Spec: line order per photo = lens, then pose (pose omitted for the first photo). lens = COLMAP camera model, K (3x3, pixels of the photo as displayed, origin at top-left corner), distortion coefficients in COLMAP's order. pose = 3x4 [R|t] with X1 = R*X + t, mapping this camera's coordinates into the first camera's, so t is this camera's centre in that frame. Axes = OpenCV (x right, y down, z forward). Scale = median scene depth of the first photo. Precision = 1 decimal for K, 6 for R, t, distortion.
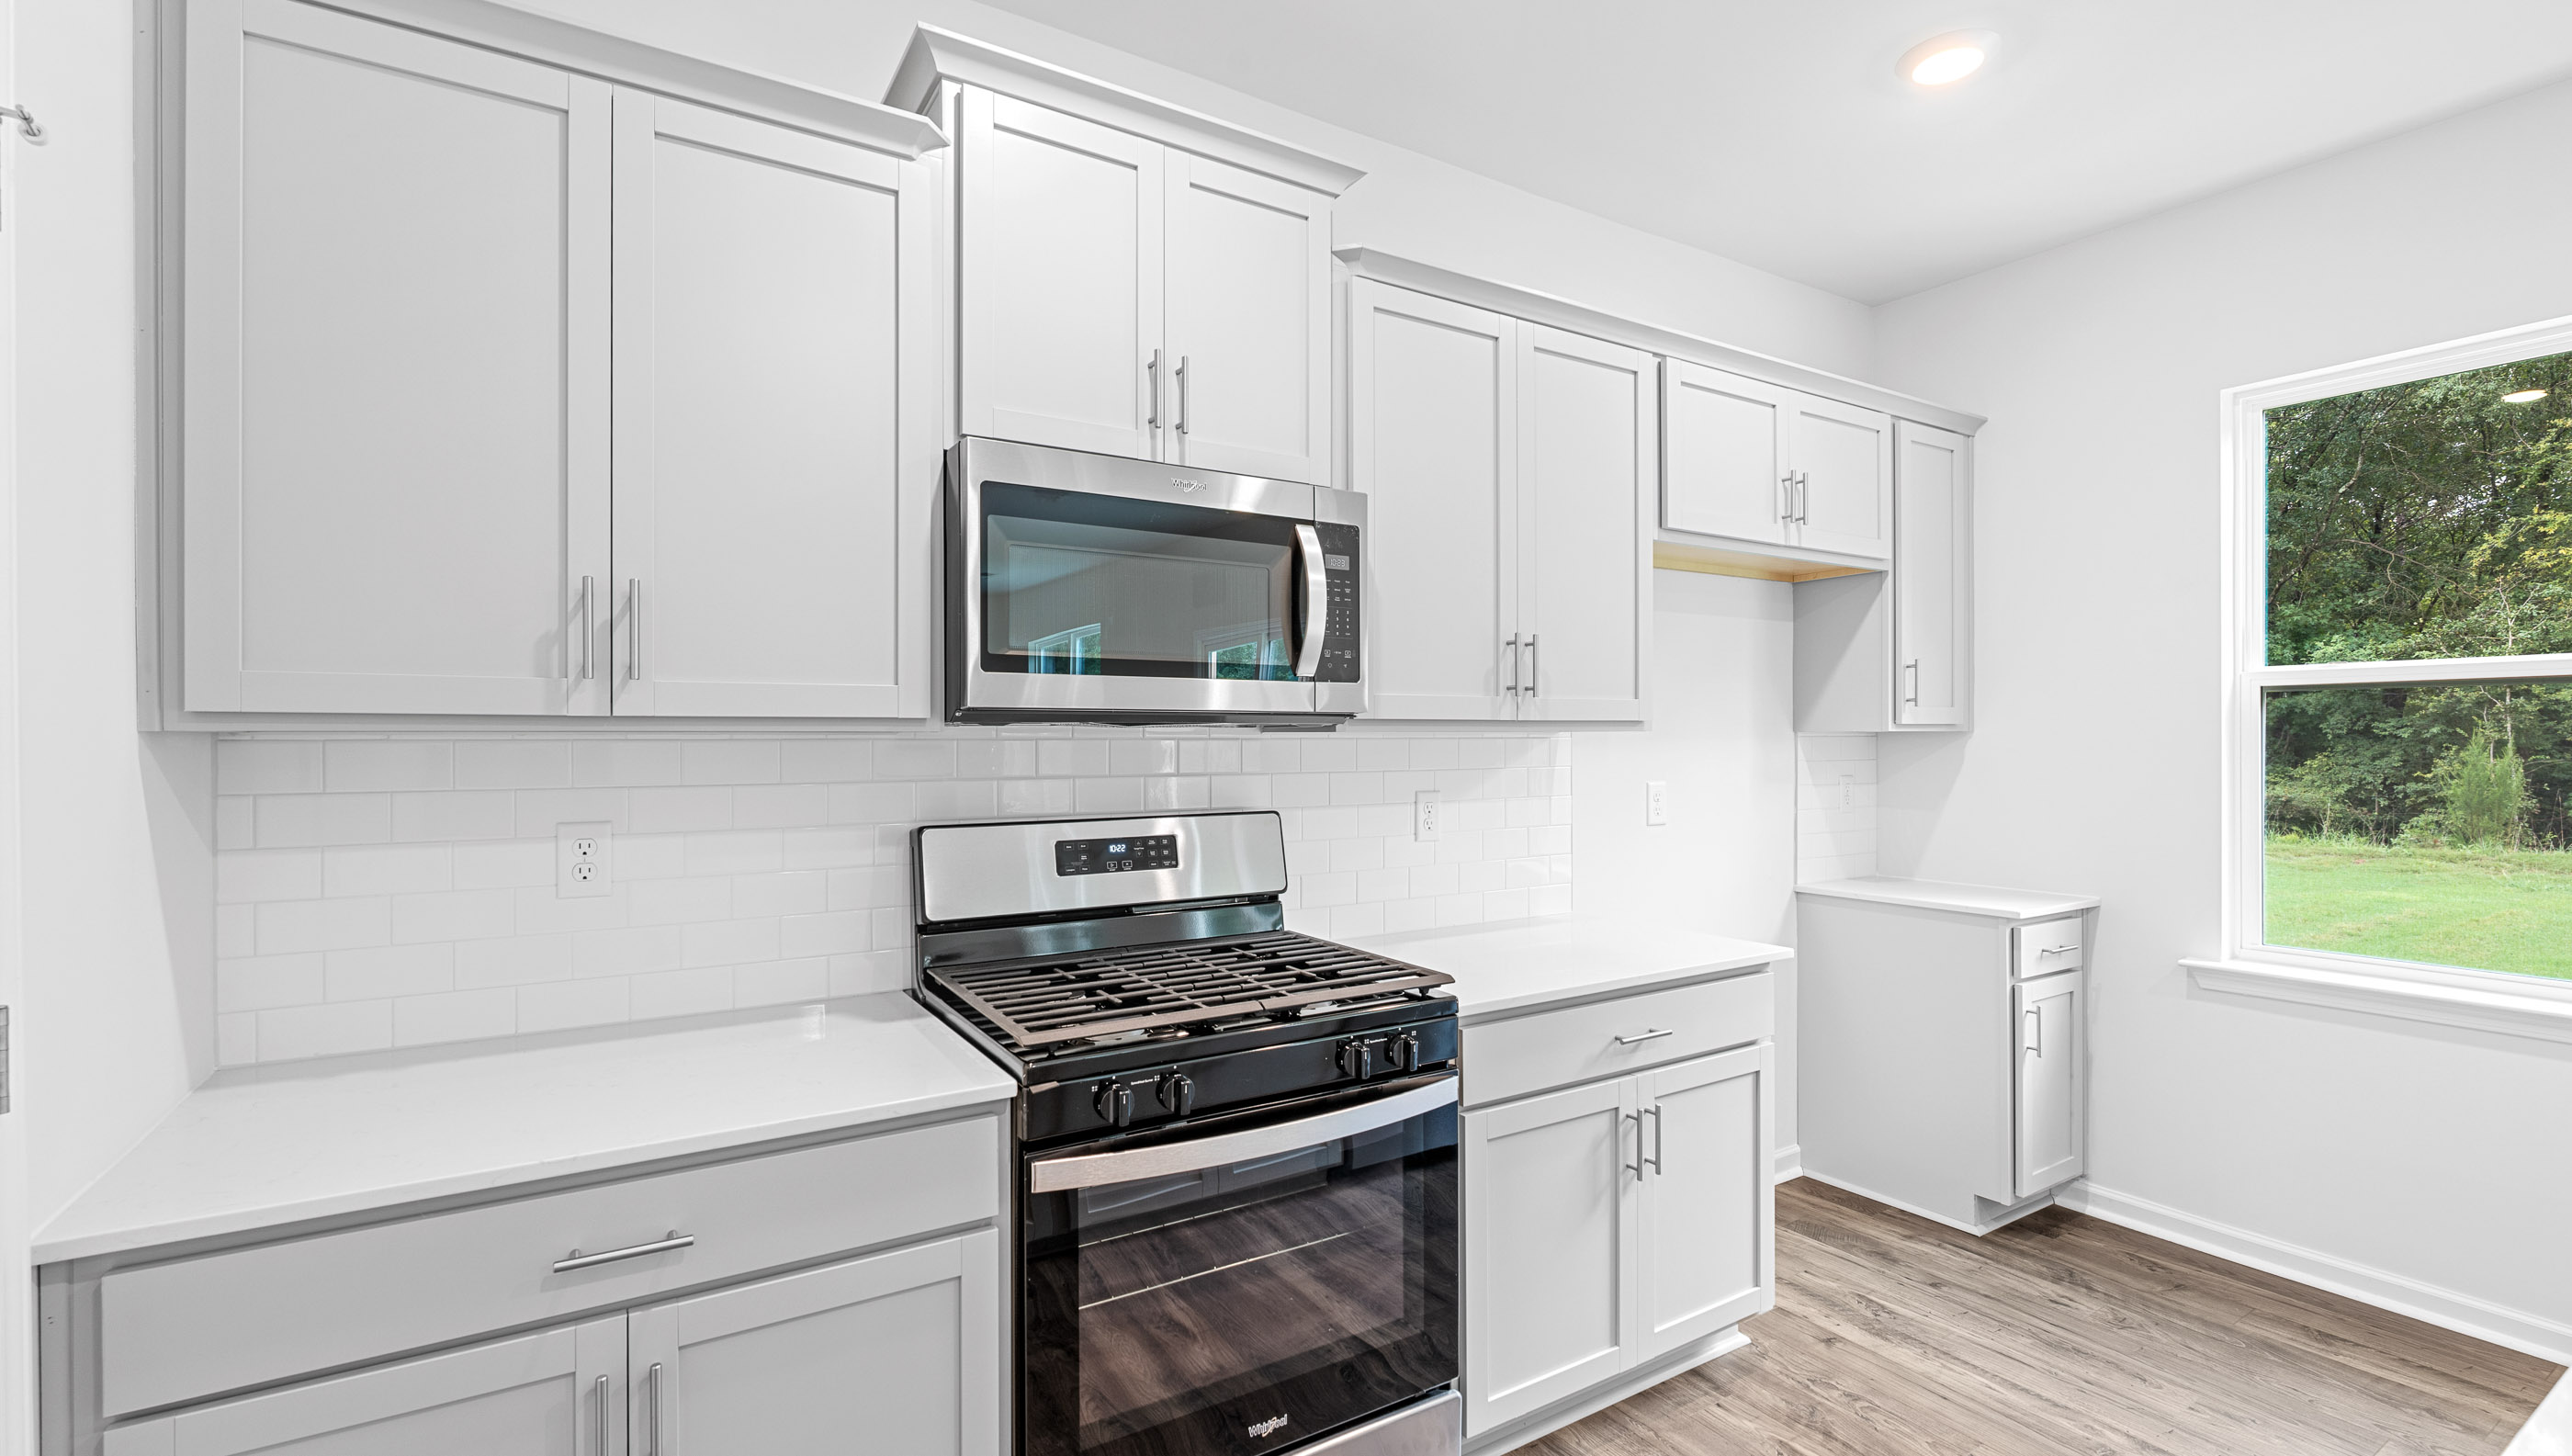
lens RADIAL K [[1123.1, 0, 1287.3], [0, 1123.1, 733.8], [0, 0, 1]] dist [-0.003261, -0.000432]
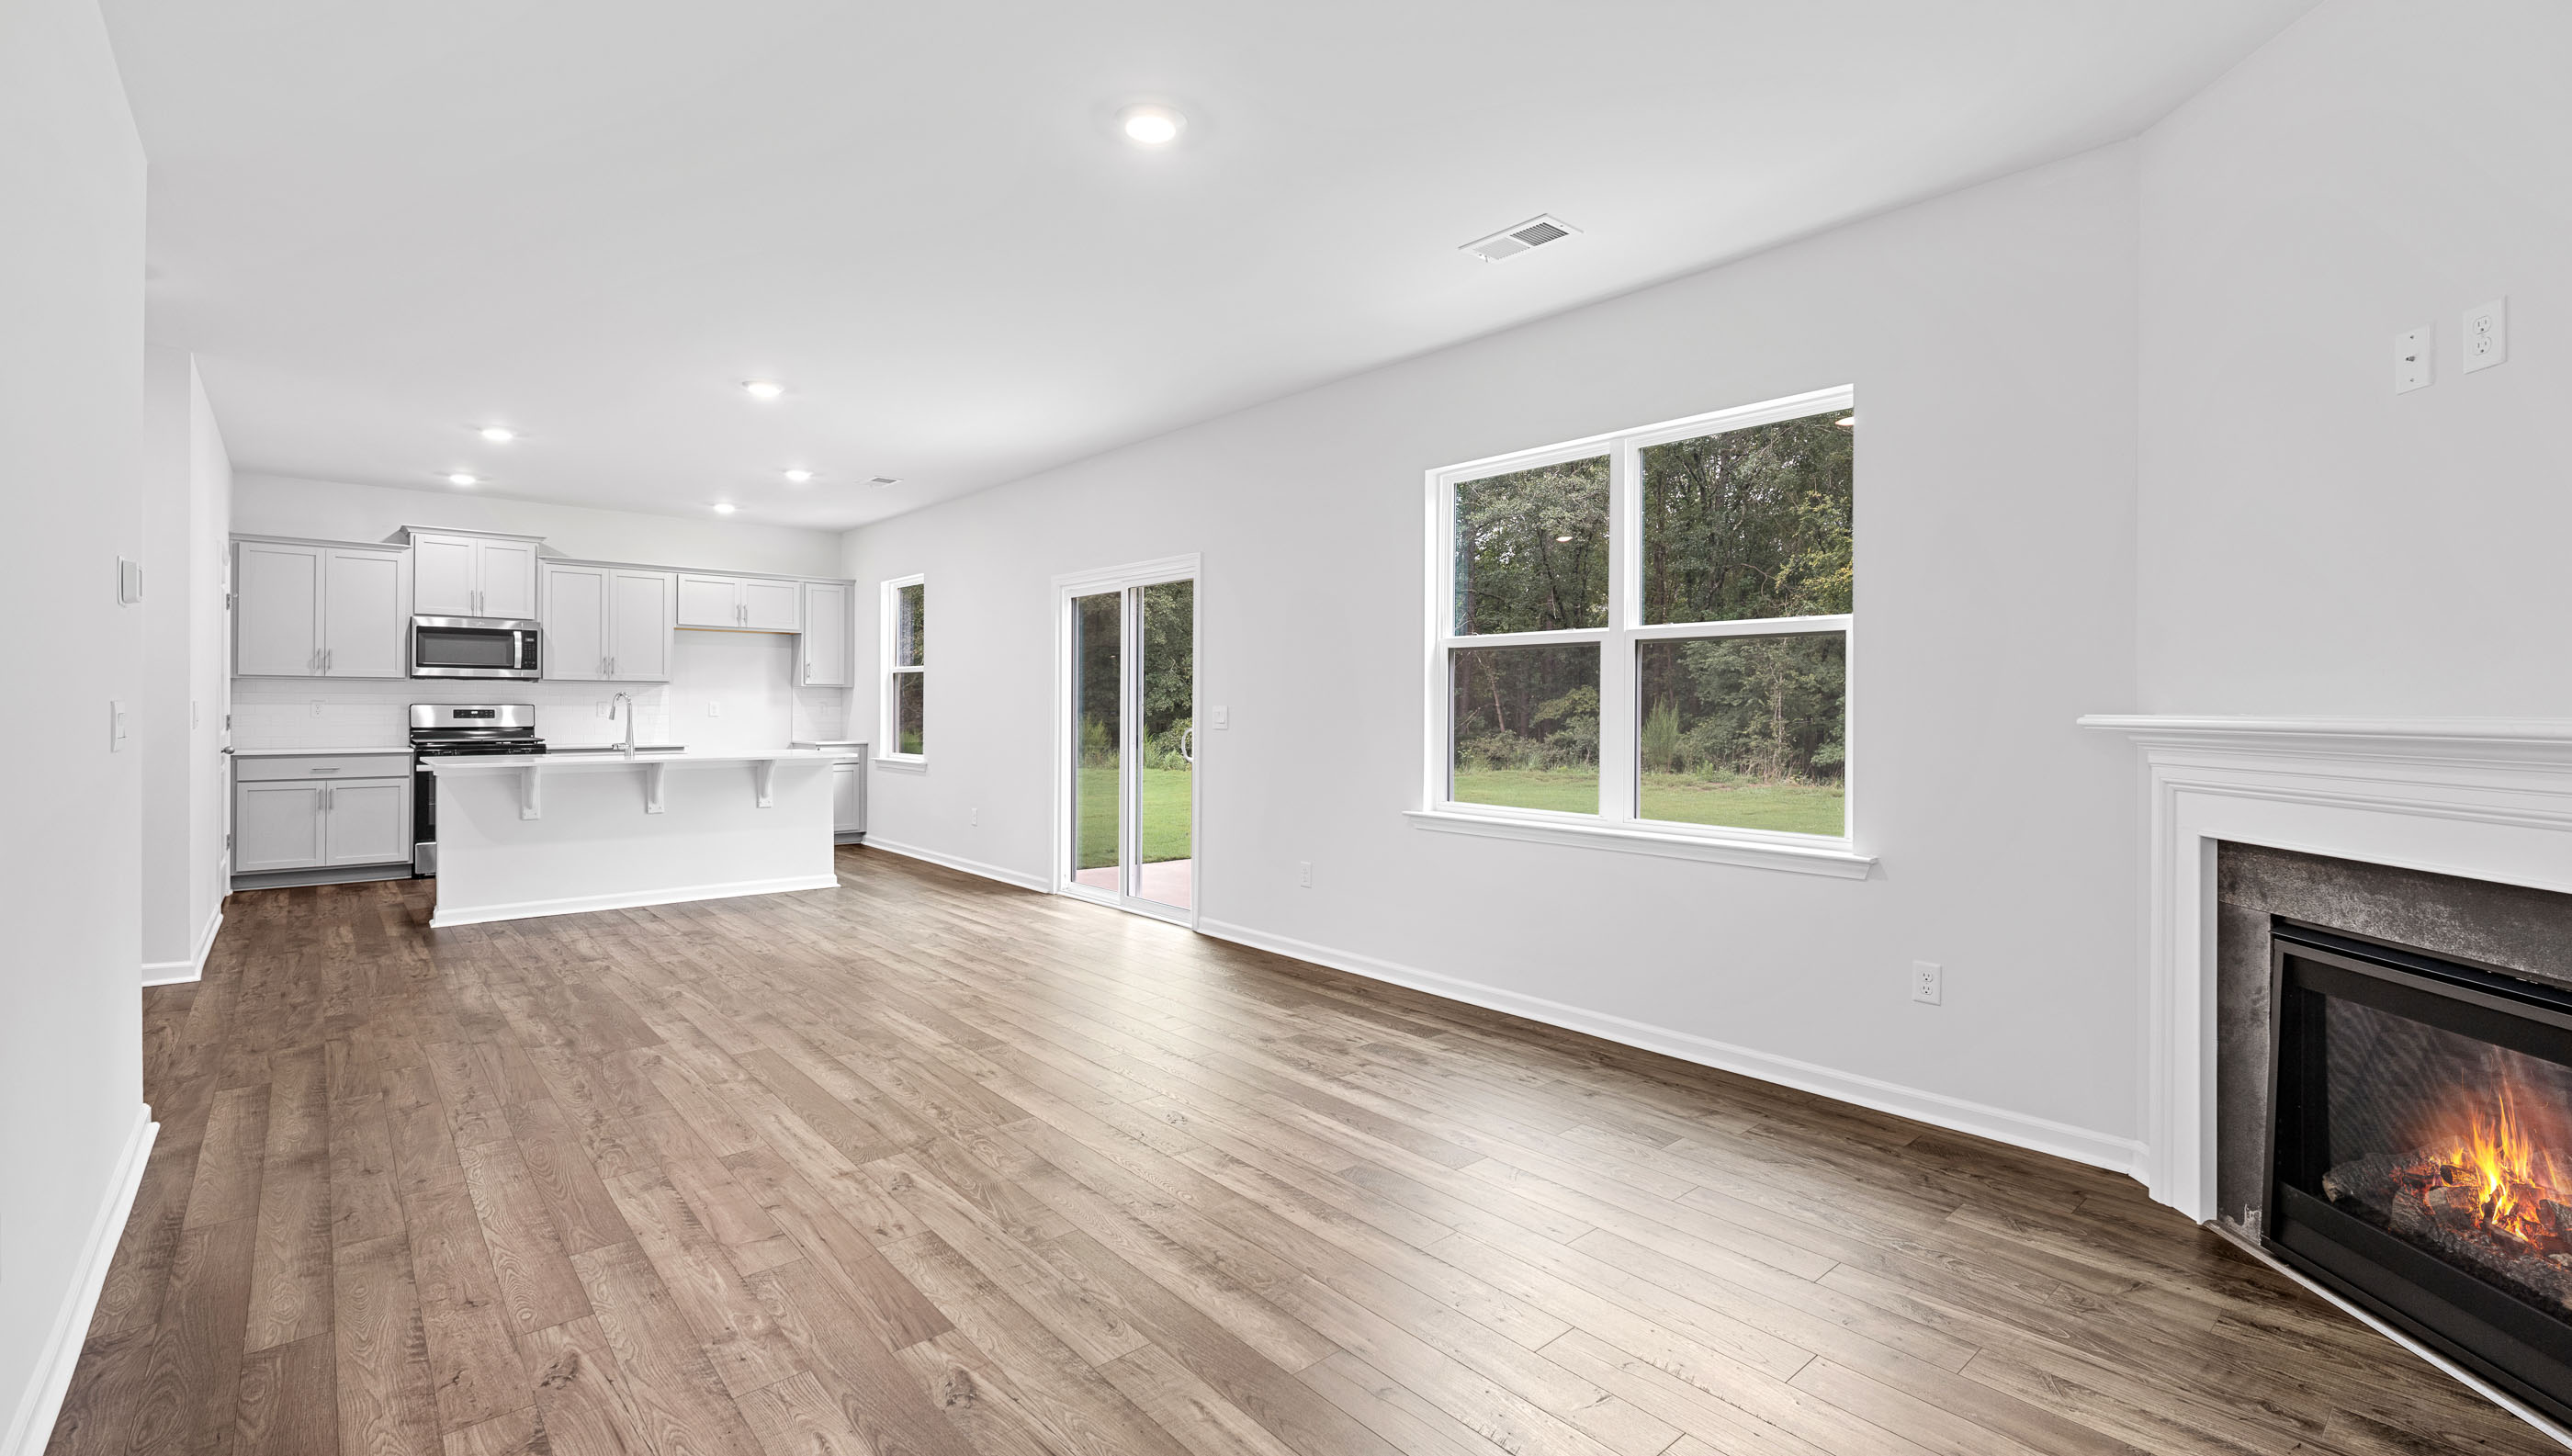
lens RADIAL K [[1115.5, 0, 1281.3], [0, 1115.5, 704.5], [0, 0, 1]] dist [-0.002168, -0.000427]
pose [[0.987370, 0.008210, 0.158219, 1.788774], [-0.008520, 0.999963, 0.001278, 0.043003], [-0.158203, -0.002610, 0.987403, -2.898554]]
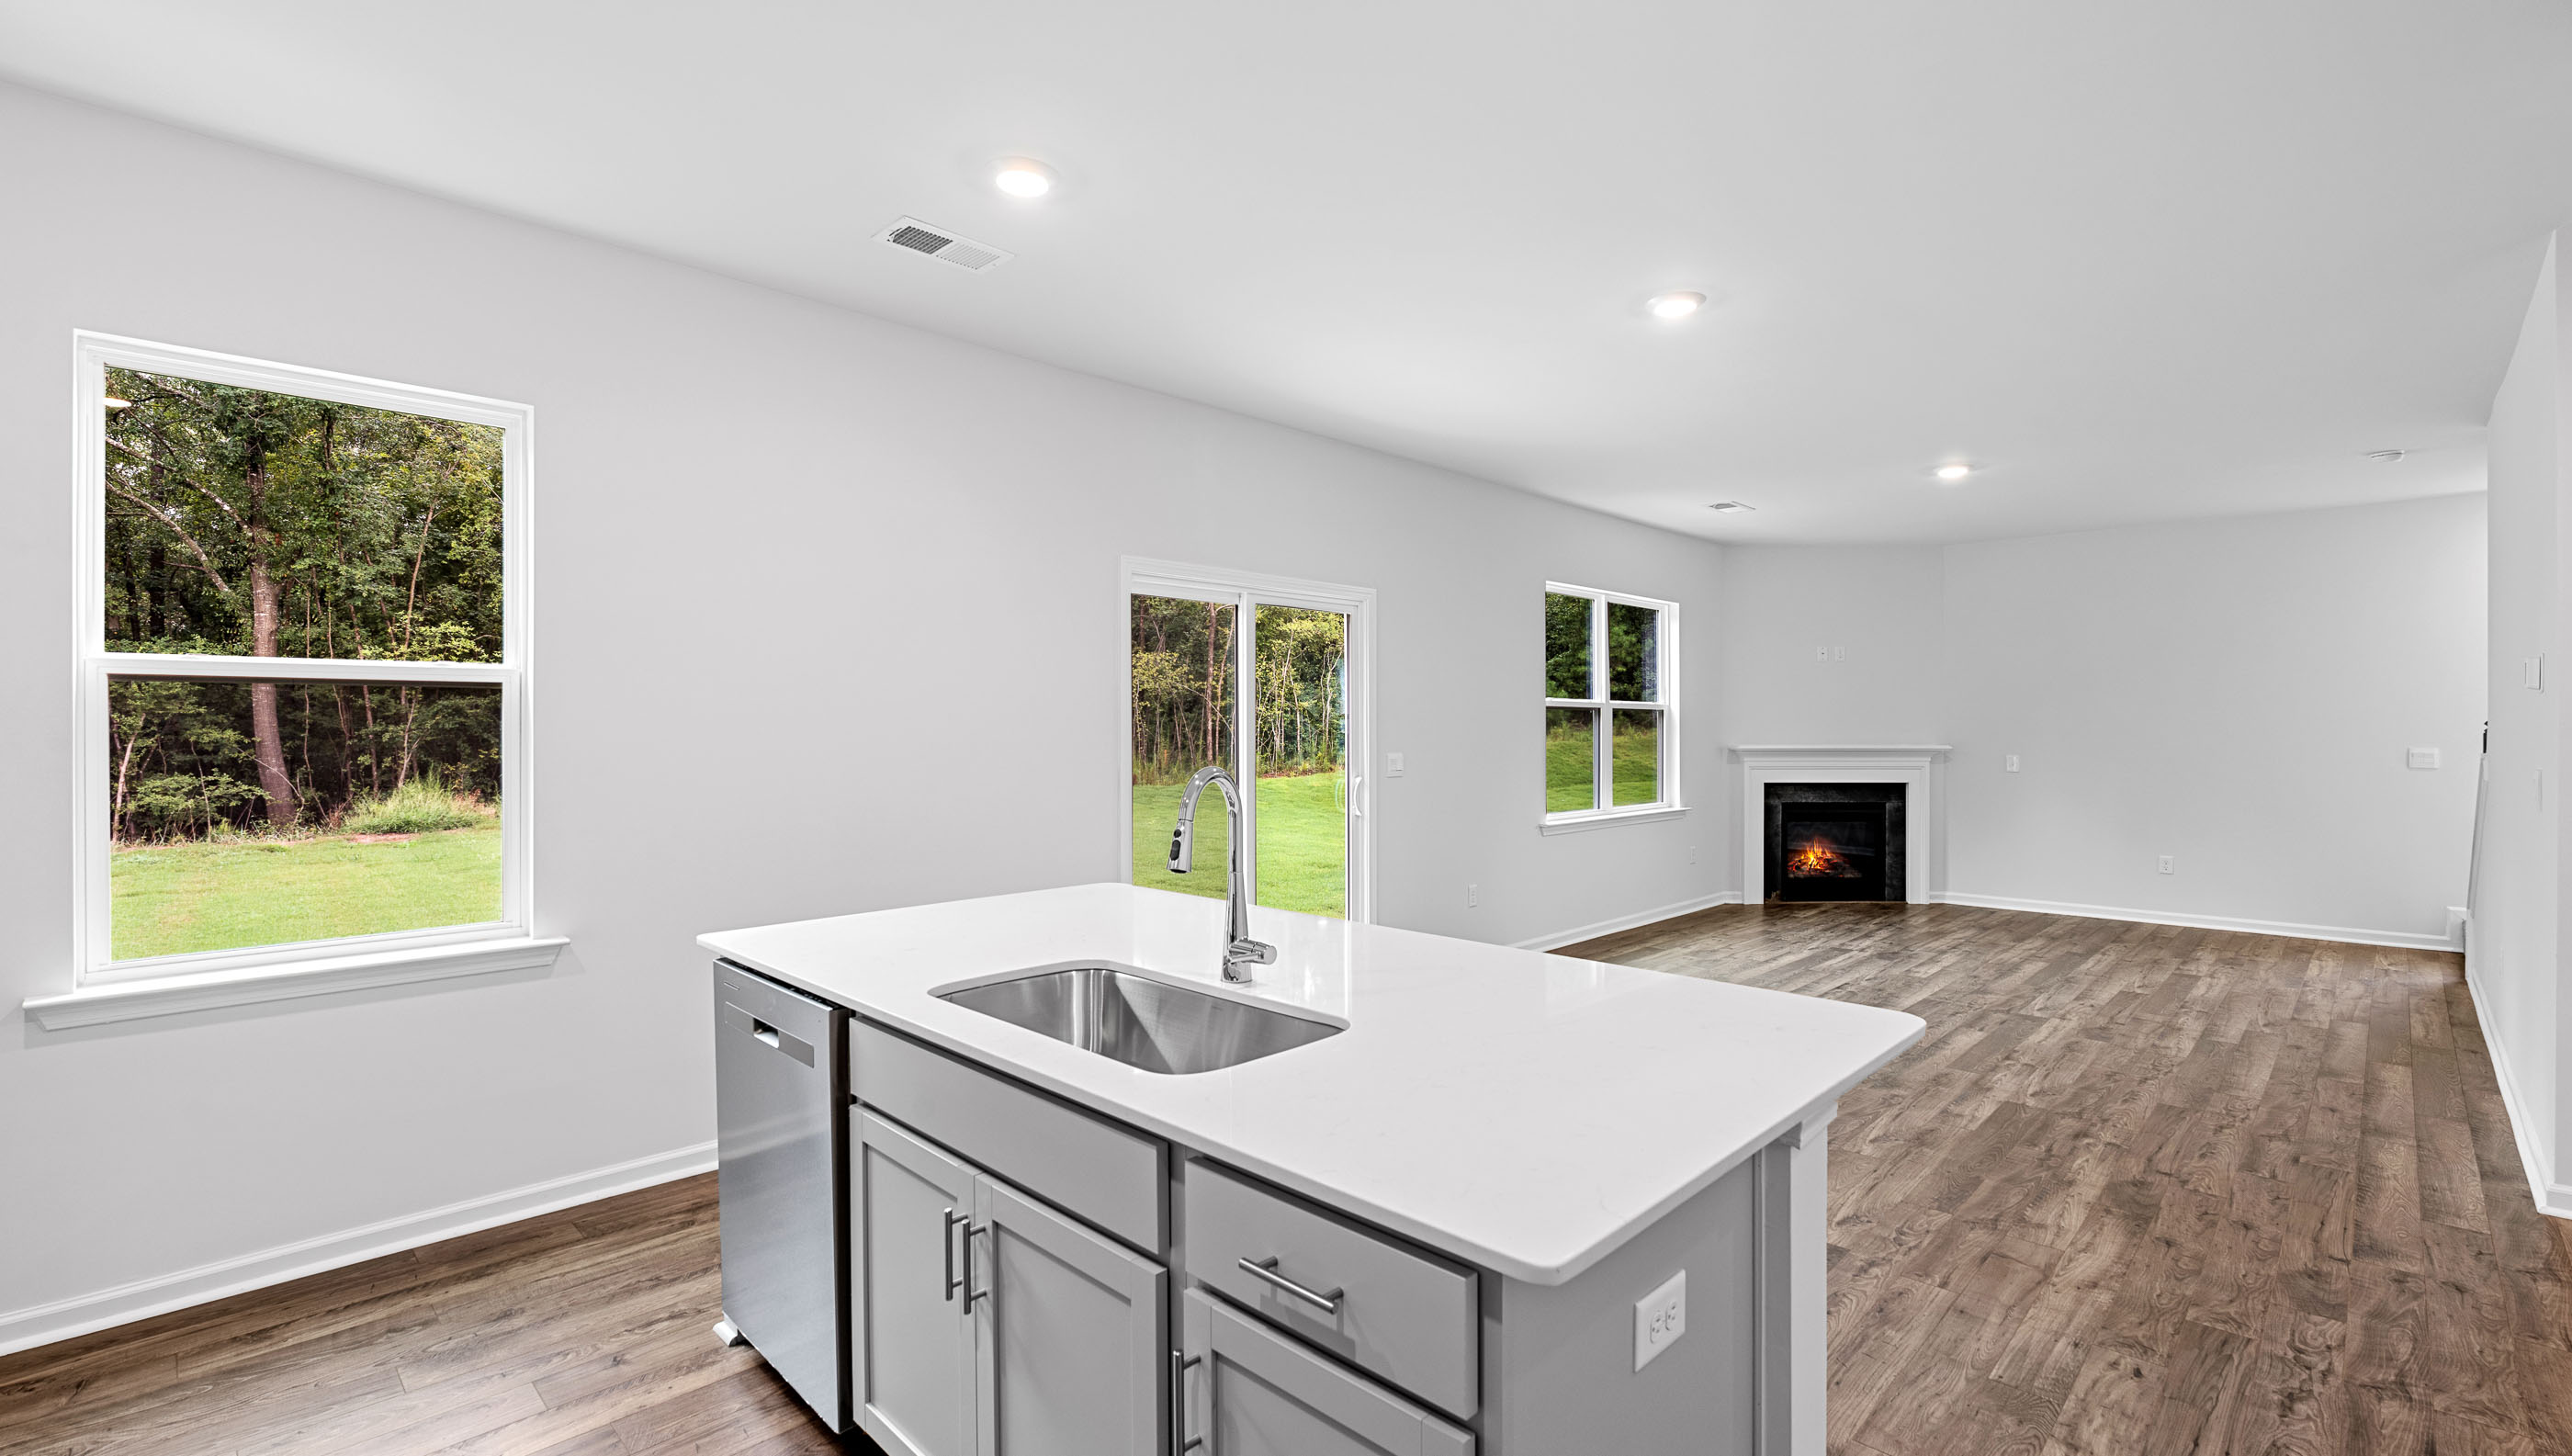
lens RADIAL K [[1115.8, 0, 1286.0], [0, 1115.8, 728.0], [0, 0, 1]] dist [-0.003715, -0.000422]
pose [[-0.228990, 0.001315, 0.973428, -0.253765], [-0.001187, 0.999998, -0.001630, 0.000829], [-0.973428, -0.001528, -0.228988, 0.355191]]
